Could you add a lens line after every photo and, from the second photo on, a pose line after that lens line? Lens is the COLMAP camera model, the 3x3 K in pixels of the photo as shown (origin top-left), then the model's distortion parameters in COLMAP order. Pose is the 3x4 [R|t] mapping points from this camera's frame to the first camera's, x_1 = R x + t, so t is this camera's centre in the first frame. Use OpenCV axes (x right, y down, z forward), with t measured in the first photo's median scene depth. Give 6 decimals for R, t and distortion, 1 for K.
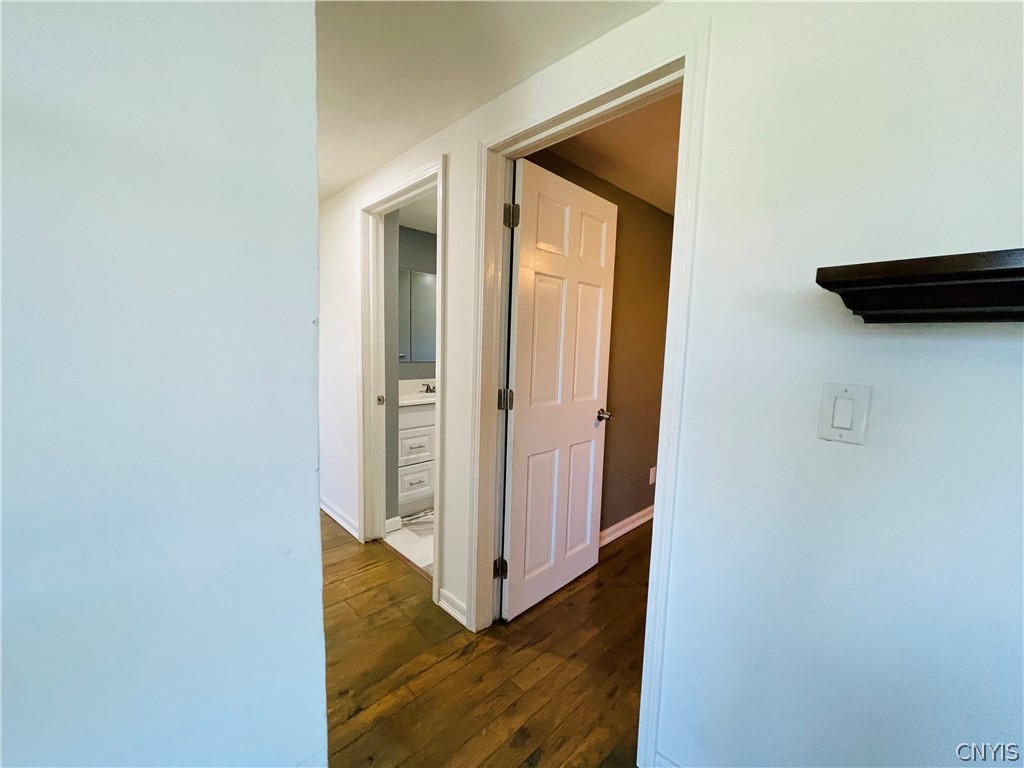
lens RADIAL K [[411.7, 0, 507.2], [0, 411.7, 387.9], [0, 0, 1]] dist [-0.004172, 0.001245]
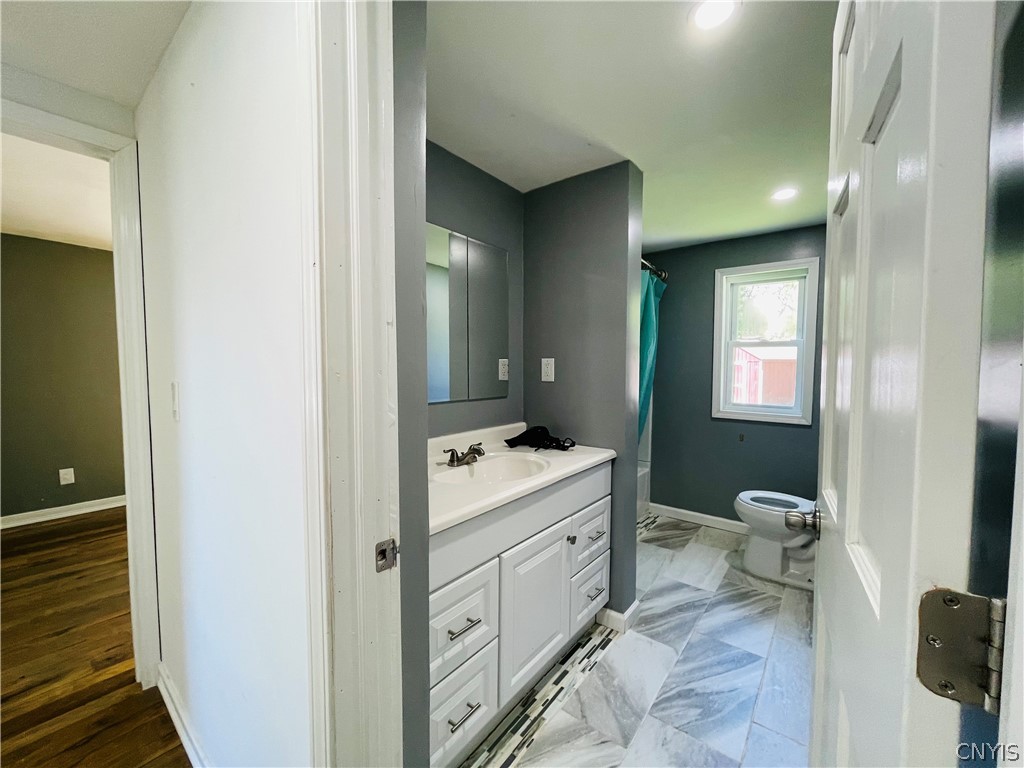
lens RADIAL K [[411.7, 0, 506.1], [0, 411.7, 386.0], [0, 0, 1]] dist [-0.004172, 0.001245]
pose [[0.992815, -0.033763, 0.114801, -0.320485], [0.040272, 0.997681, -0.054863, -0.094434], [-0.112682, 0.059092, 0.991872, 0.873805]]
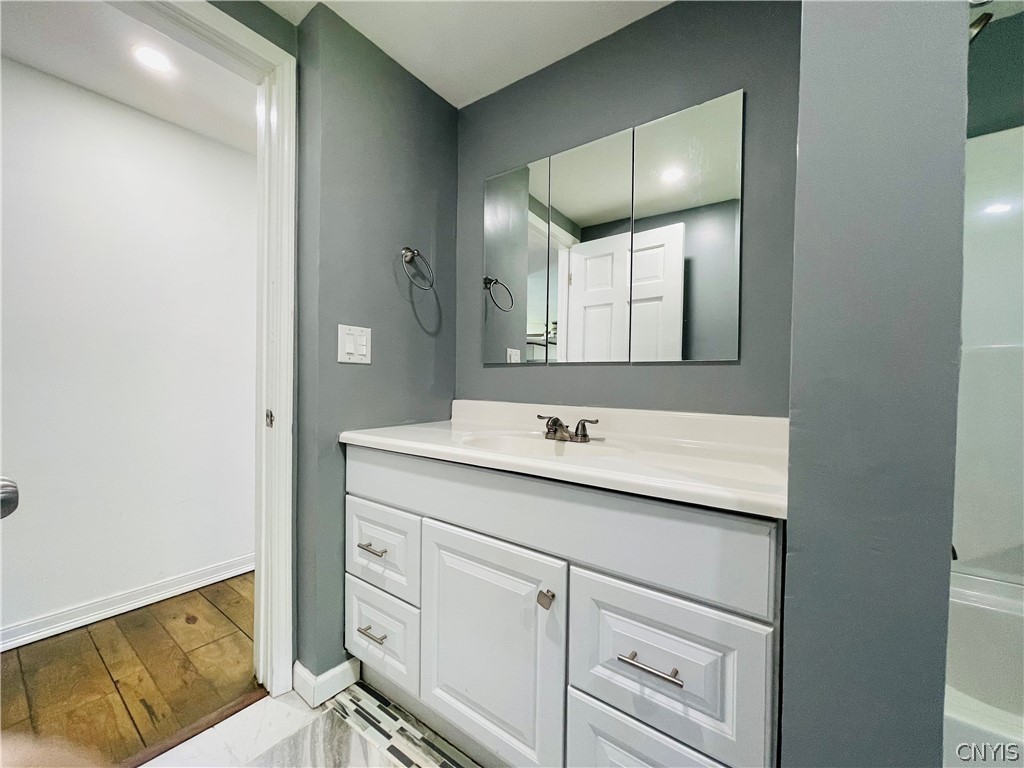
lens RADIAL K [[411.7, 0, 512.3], [0, 411.7, 385.0], [0, 0, 1]] dist [-0.004172, 0.001245]
pose [[0.162652, -0.015879, -0.986556, 0.330998], [-0.117985, 0.992383, -0.035424, -0.035362], [0.979604, 0.122161, 0.159539, 1.560352]]
